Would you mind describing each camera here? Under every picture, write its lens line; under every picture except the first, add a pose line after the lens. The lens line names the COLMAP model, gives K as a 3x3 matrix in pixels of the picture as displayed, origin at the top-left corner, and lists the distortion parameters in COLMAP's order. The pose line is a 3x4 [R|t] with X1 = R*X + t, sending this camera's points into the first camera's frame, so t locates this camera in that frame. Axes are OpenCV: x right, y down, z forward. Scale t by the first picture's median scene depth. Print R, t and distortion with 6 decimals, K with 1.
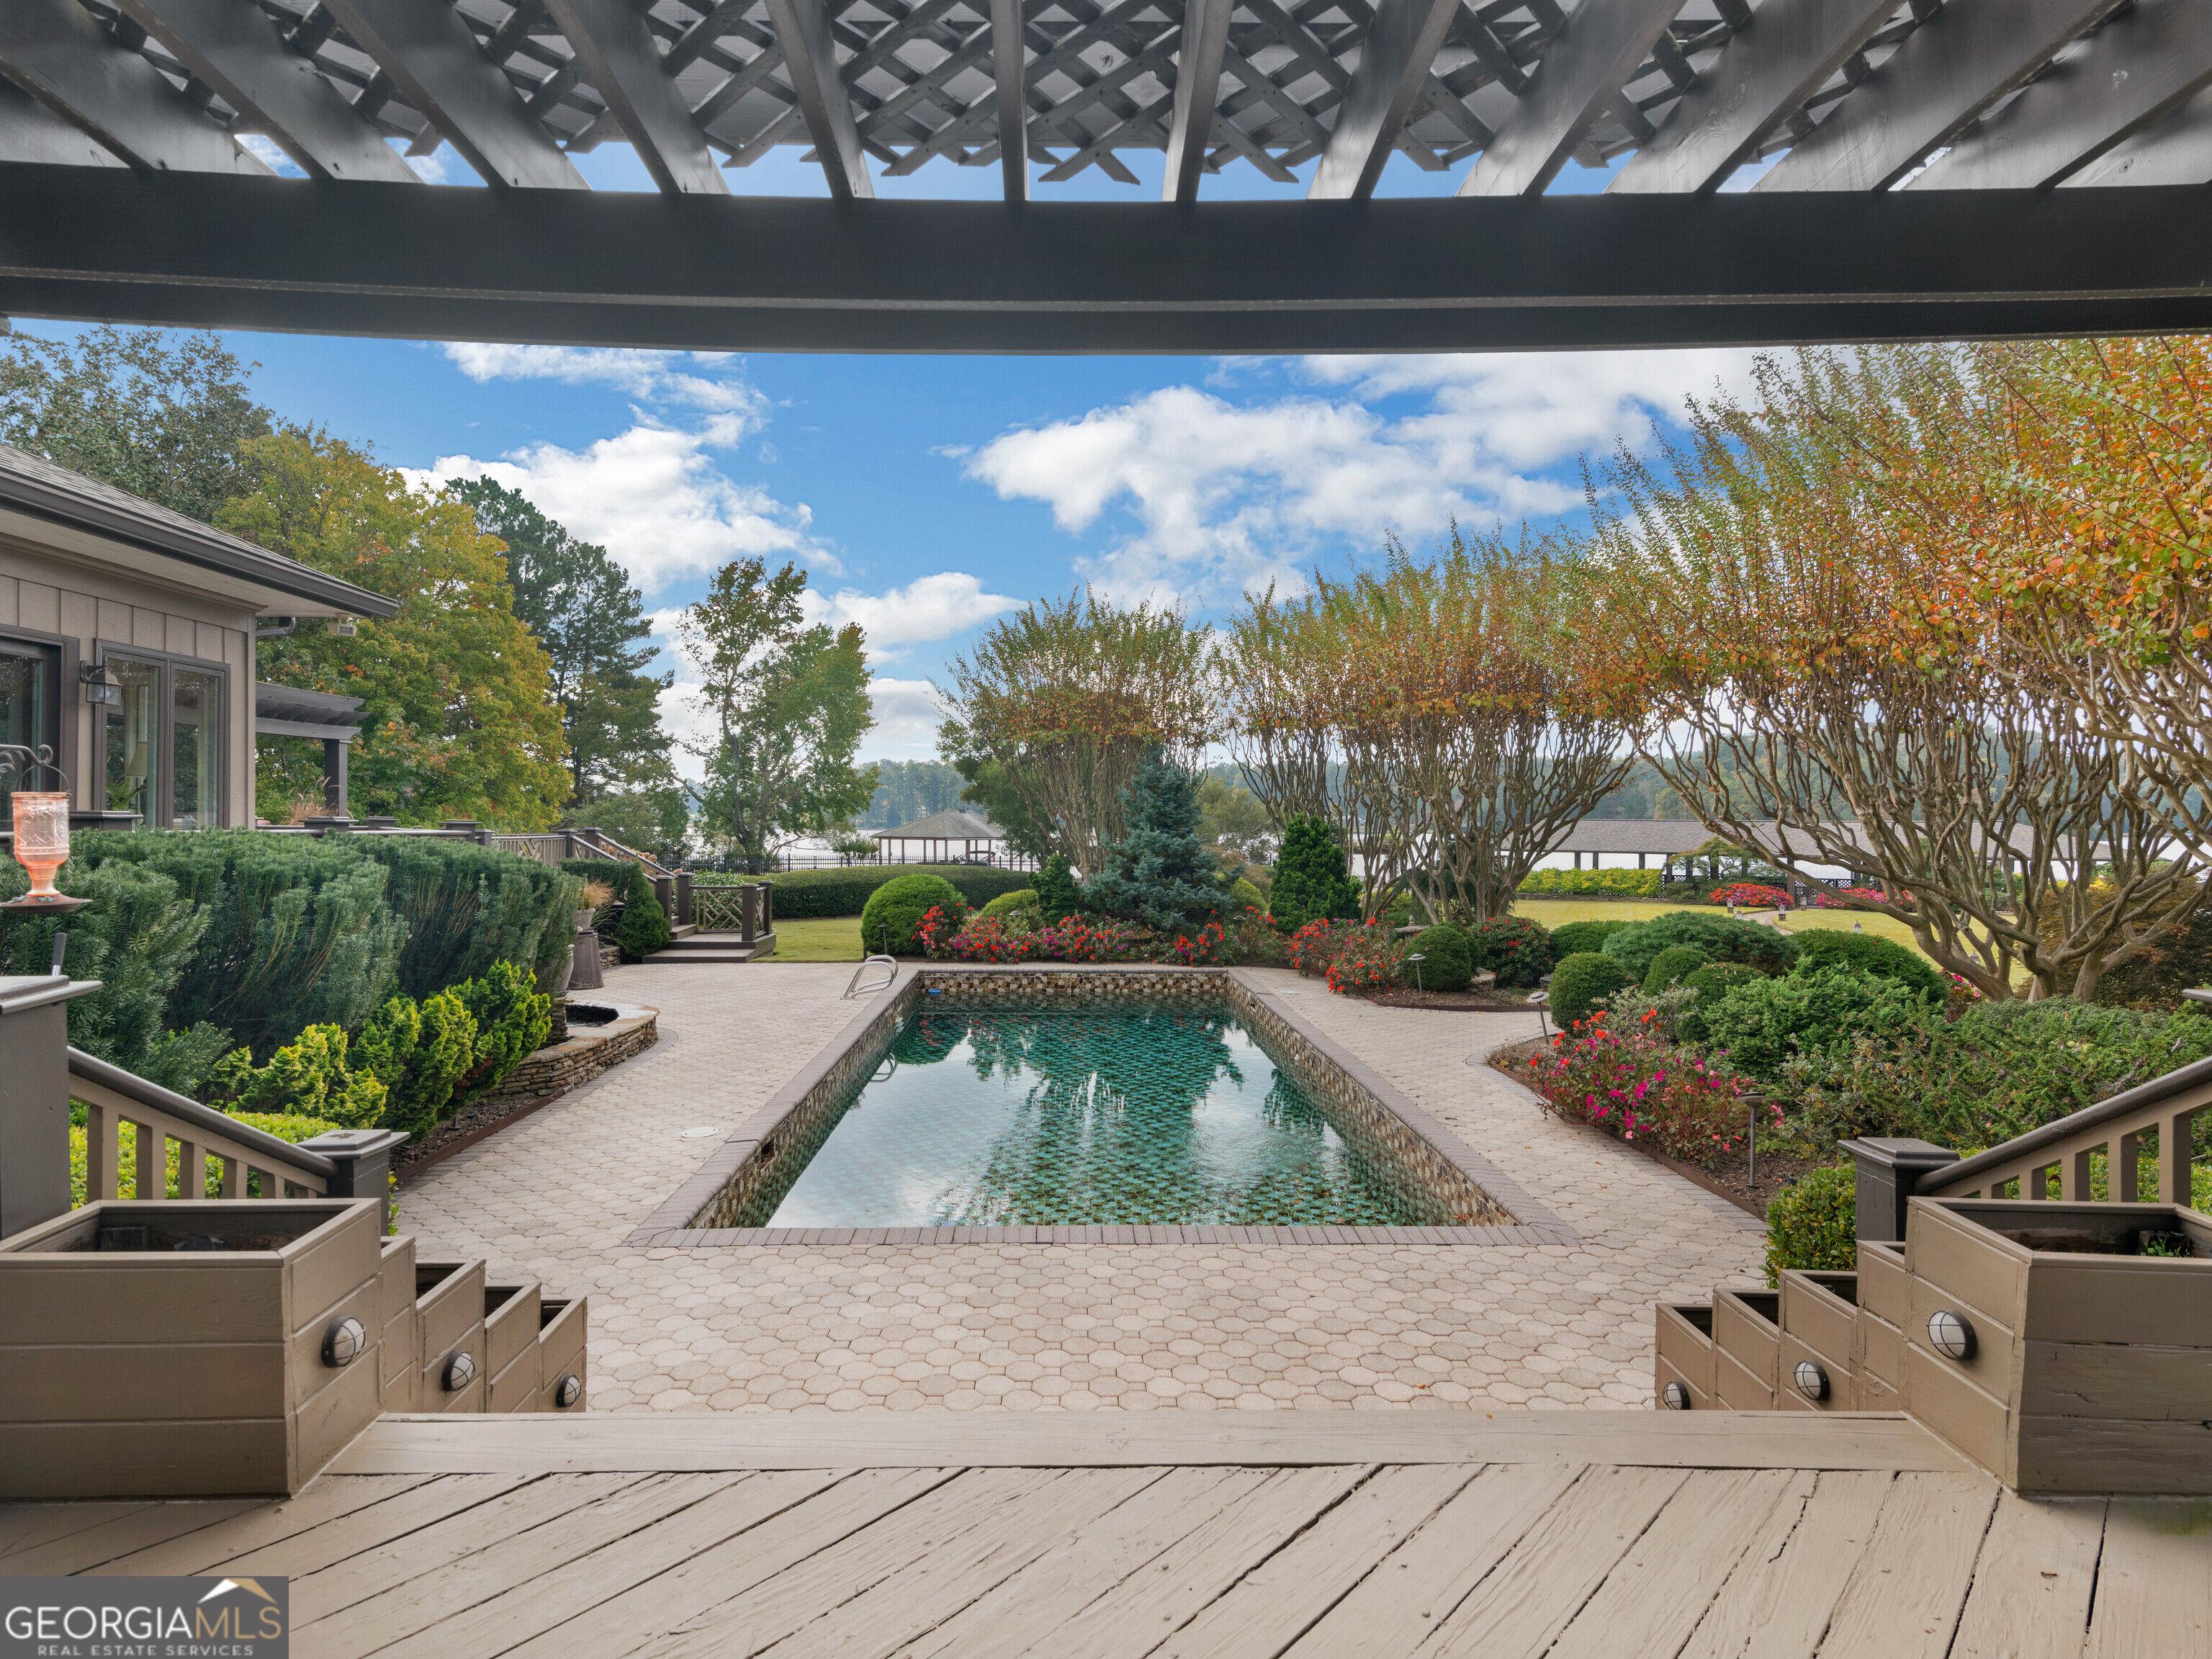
lens RADIAL K [[1120.9, 0, 1106.0], [0, 1120.9, 829.5], [0, 0, 1]] dist [0.018333, -0.000724]
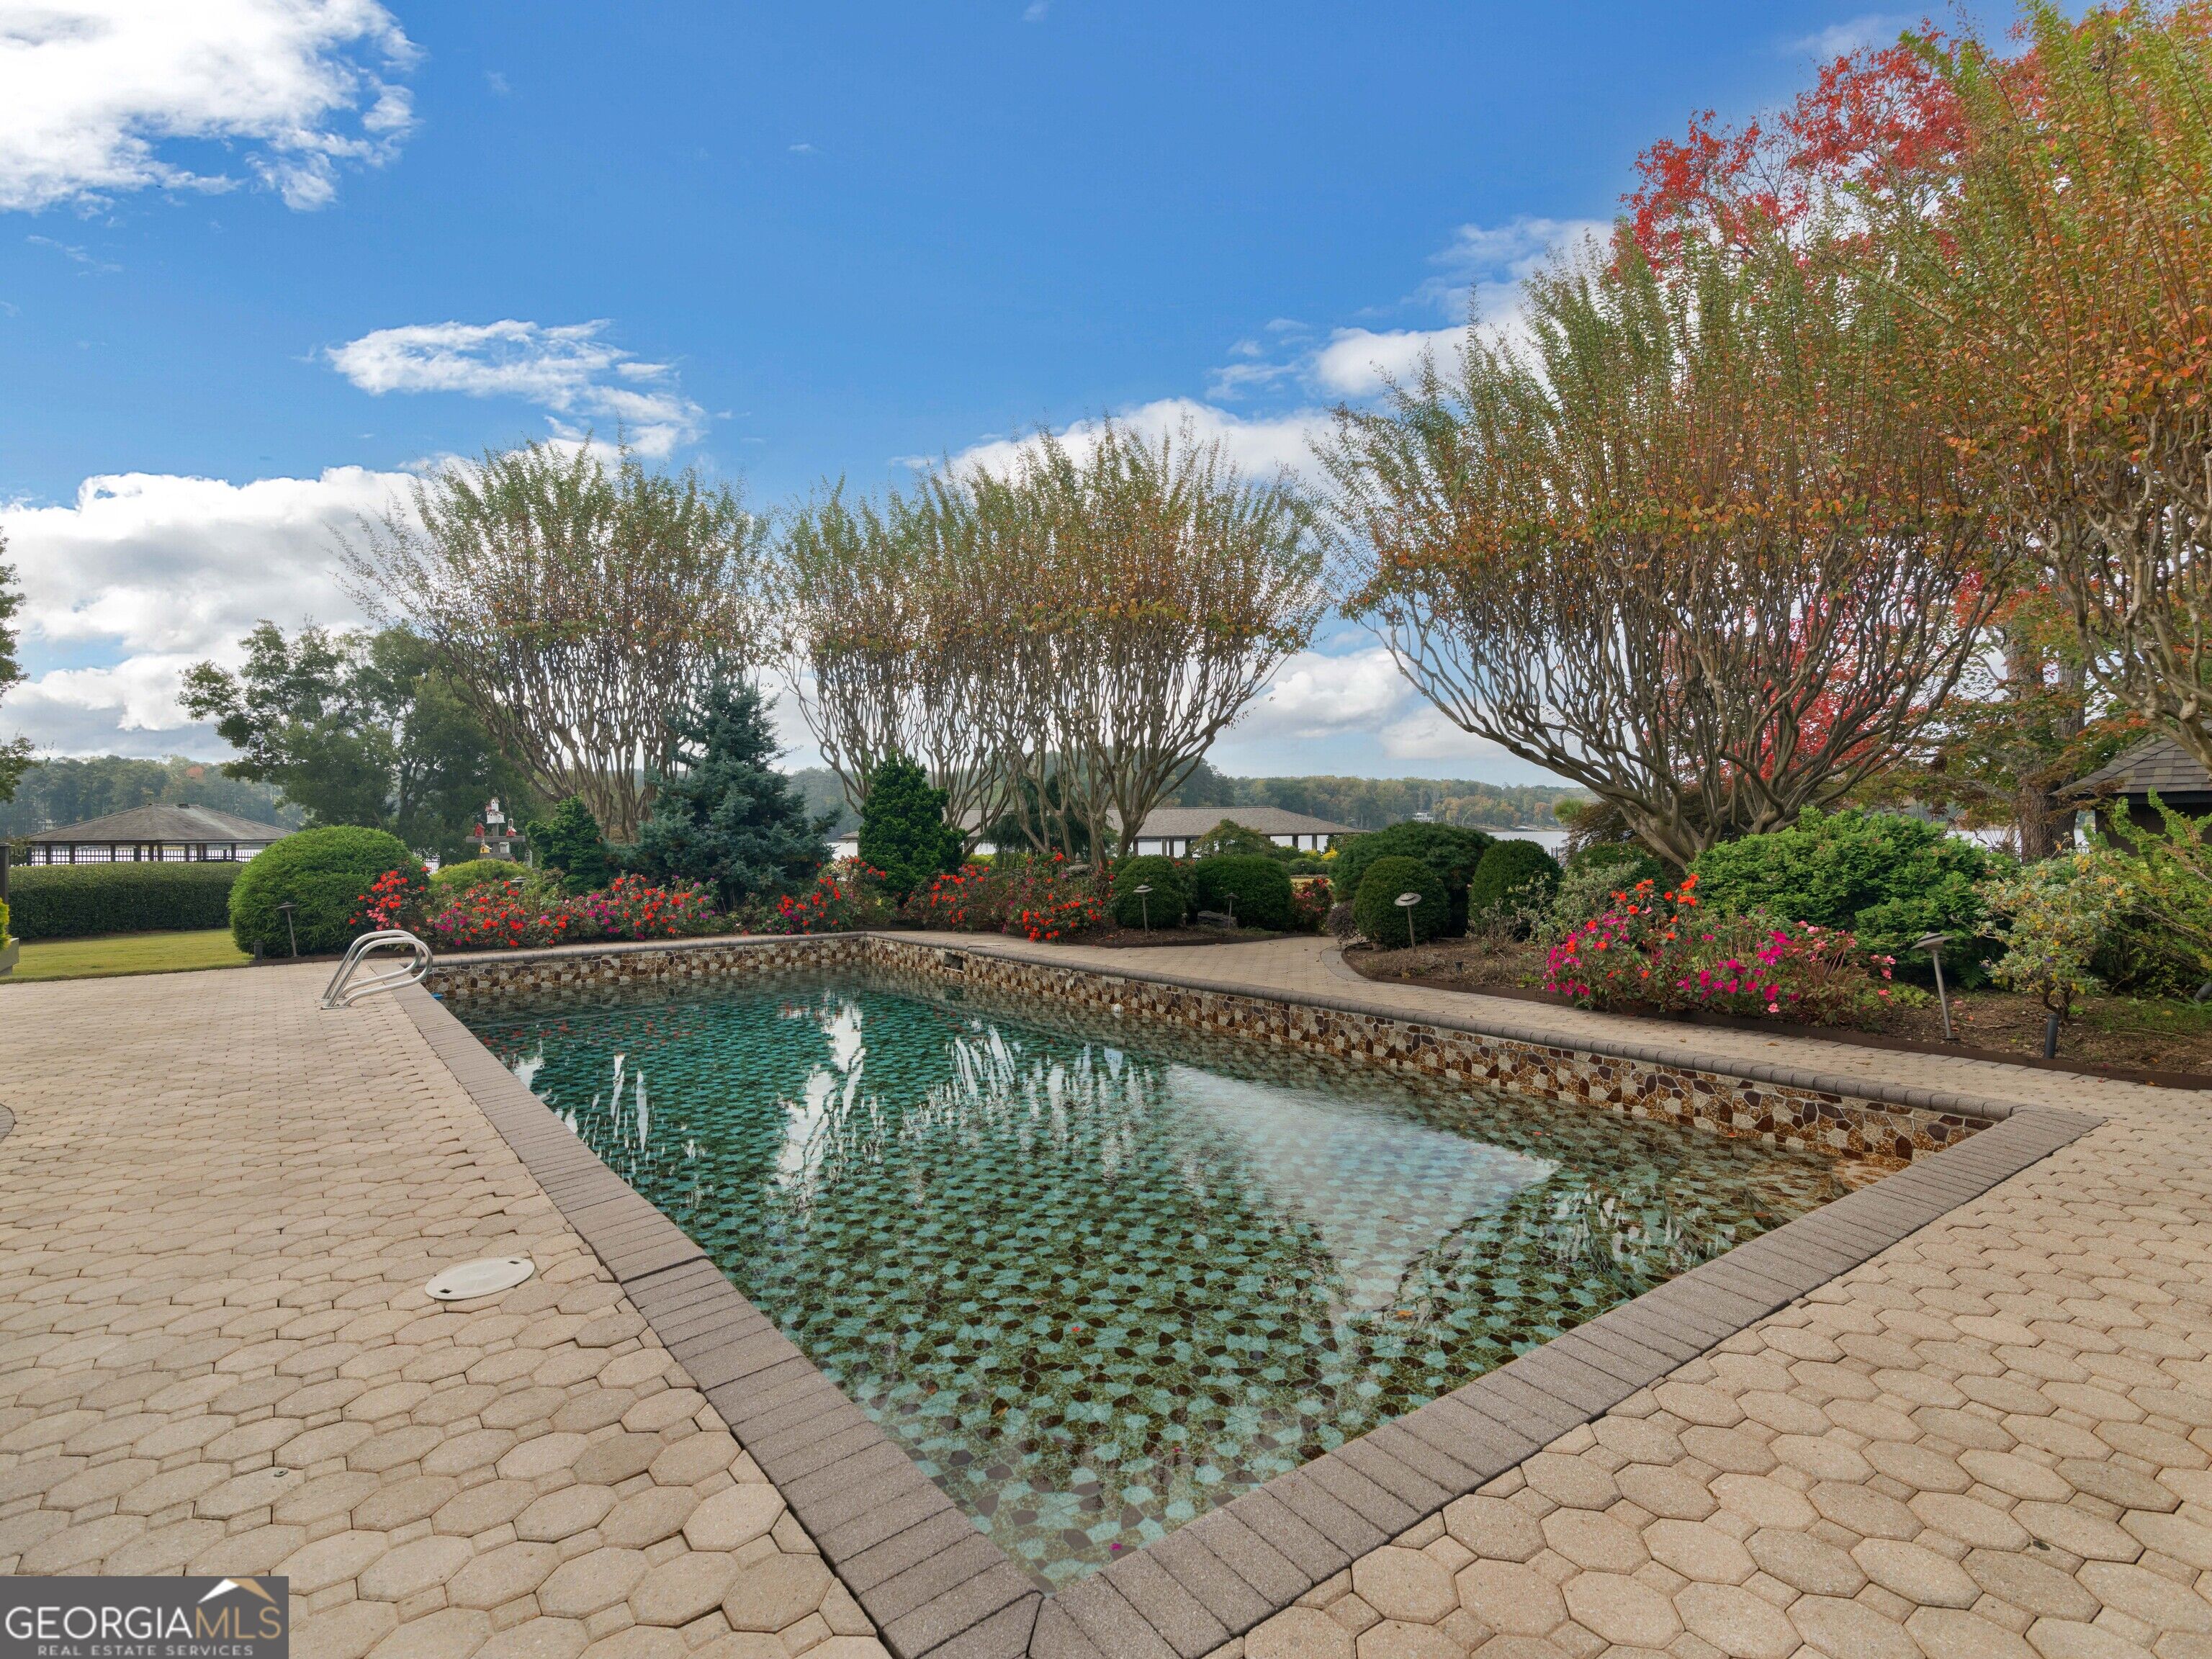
lens RADIAL K [[1120.9, 0, 1106.0], [0, 1120.9, 829.5], [0, 0, 1]] dist [0.018333, -0.000724]
pose [[0.834910, -0.017689, 0.550102, -0.179814], [0.020658, 0.999786, 0.000794, 0.057227], [-0.549999, 0.010701, 0.835097, 0.259550]]
